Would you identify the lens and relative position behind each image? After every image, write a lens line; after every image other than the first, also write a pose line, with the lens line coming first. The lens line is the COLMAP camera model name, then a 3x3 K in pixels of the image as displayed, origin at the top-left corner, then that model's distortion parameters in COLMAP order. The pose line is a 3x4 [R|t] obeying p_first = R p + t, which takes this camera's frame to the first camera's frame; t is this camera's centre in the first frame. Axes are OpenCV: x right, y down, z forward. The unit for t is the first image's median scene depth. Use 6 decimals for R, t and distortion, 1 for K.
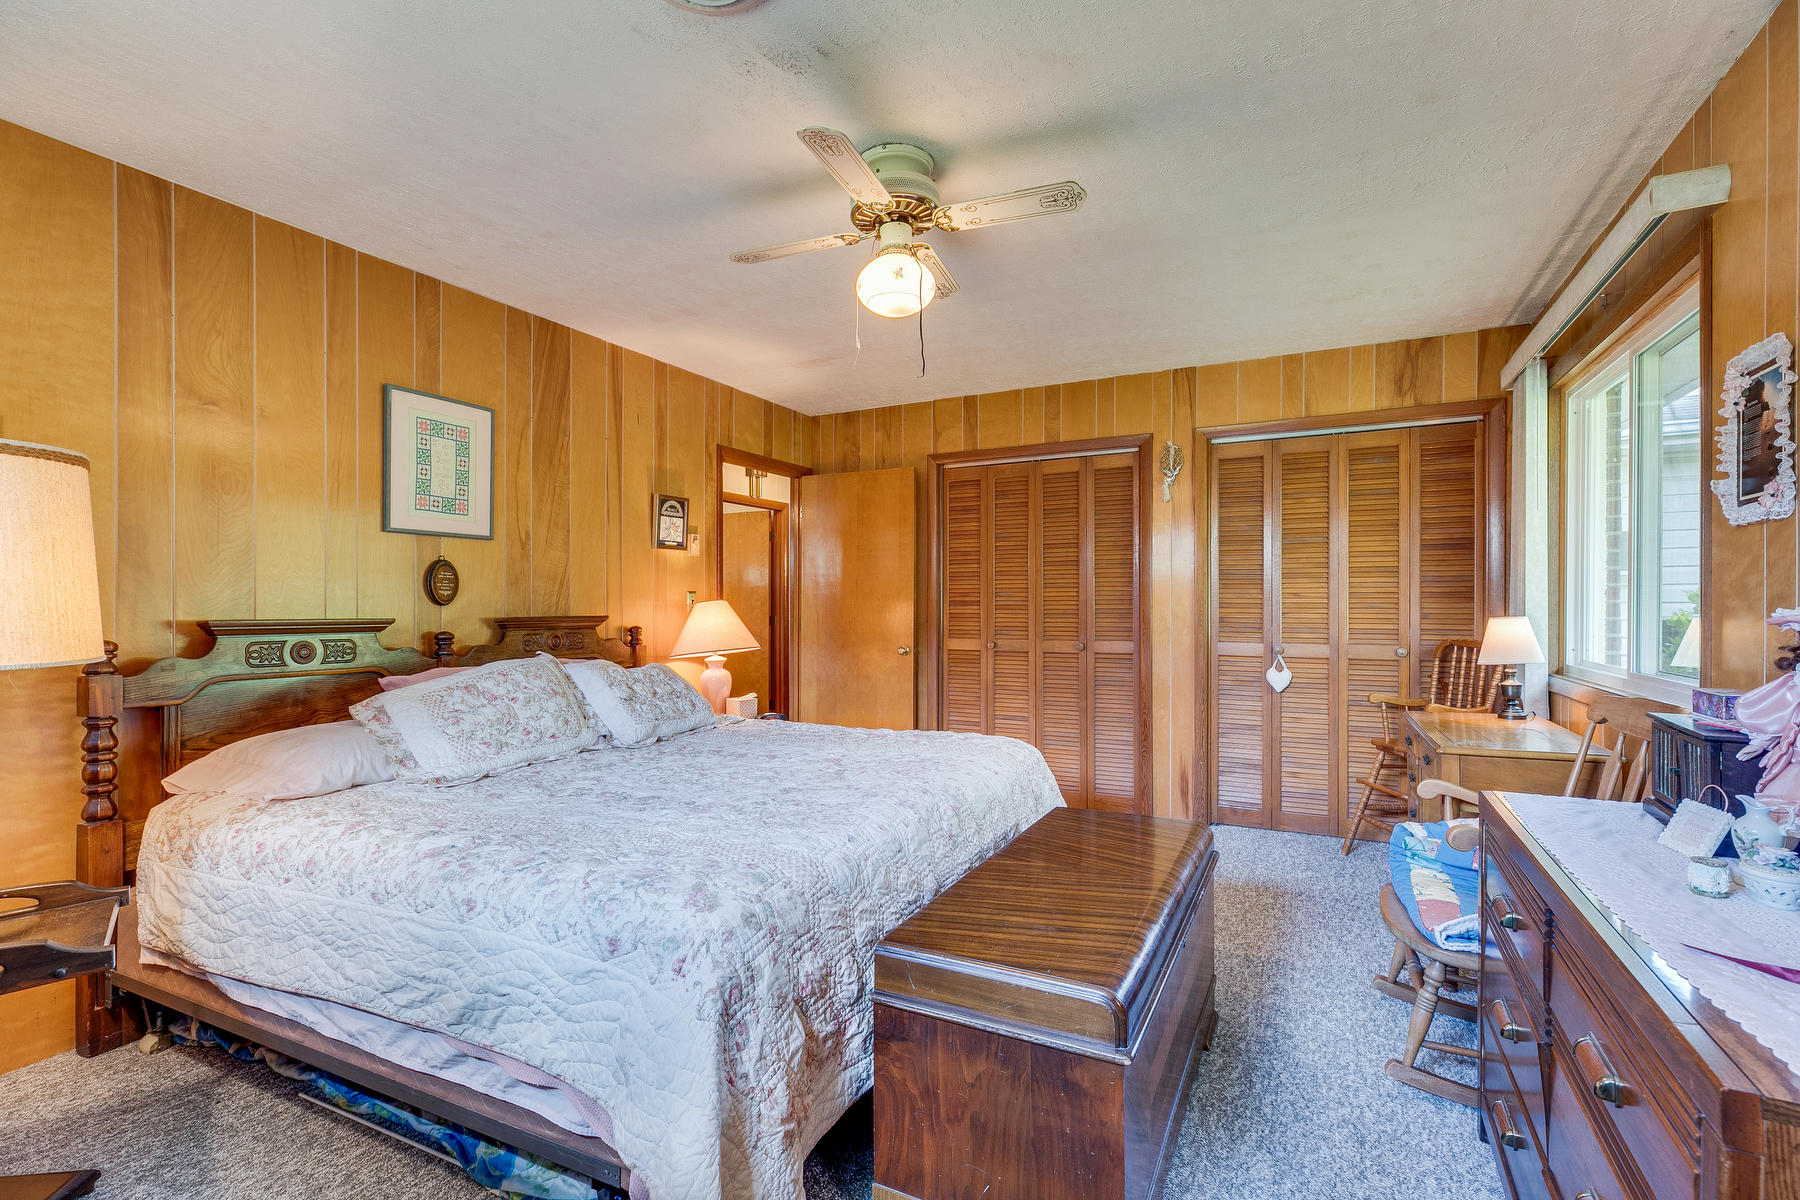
lens RADIAL K [[807.9, 0, 899.1], [0, 807.9, 580.7], [0, 0, 1]] dist [0.003176, 0.000010]
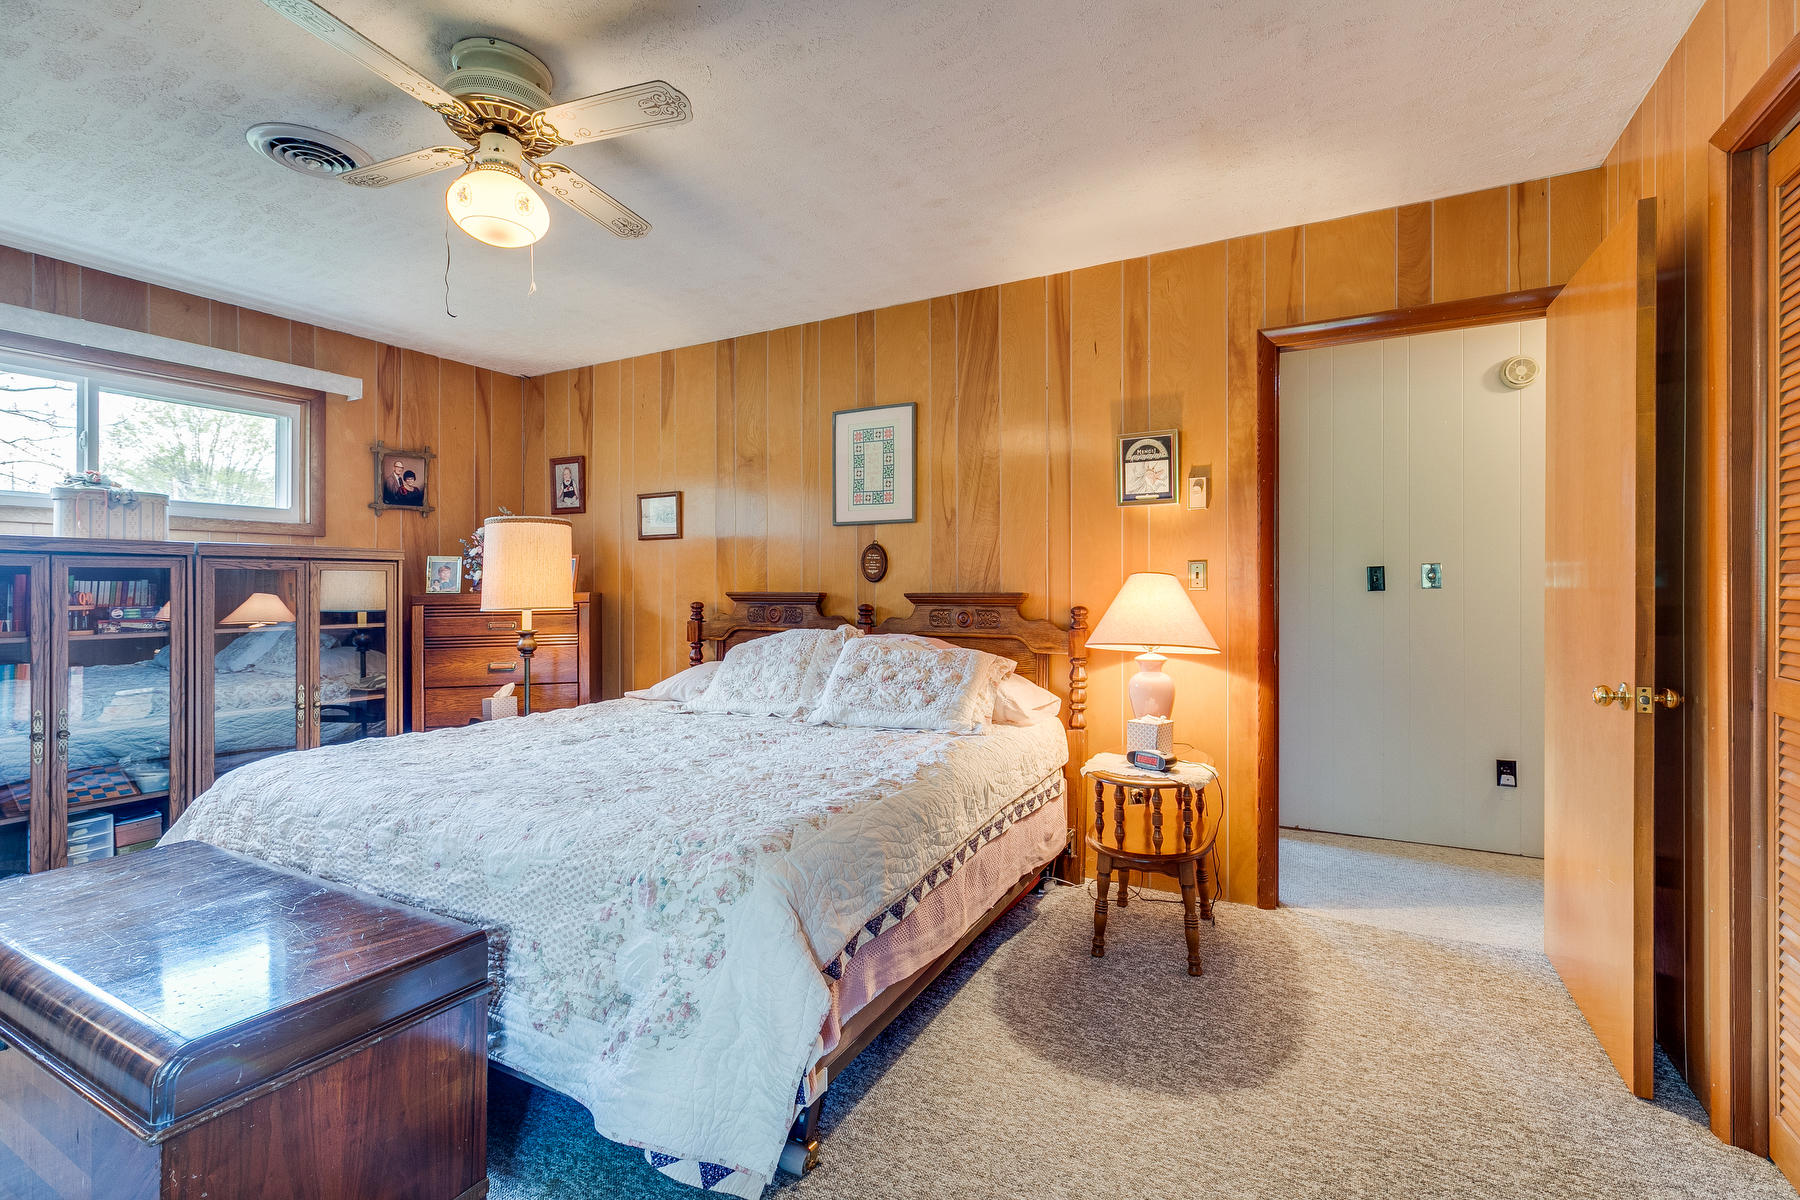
lens RADIAL K [[807.9, 0, 899.1], [0, 807.9, 580.7], [0, 0, 1]] dist [0.003176, 0.000010]
pose [[-0.008198, -0.006784, -0.999943, 0.590352], [0.035465, 0.999346, -0.007071, 0.036003], [0.999337, -0.035521, -0.007952, 0.982529]]
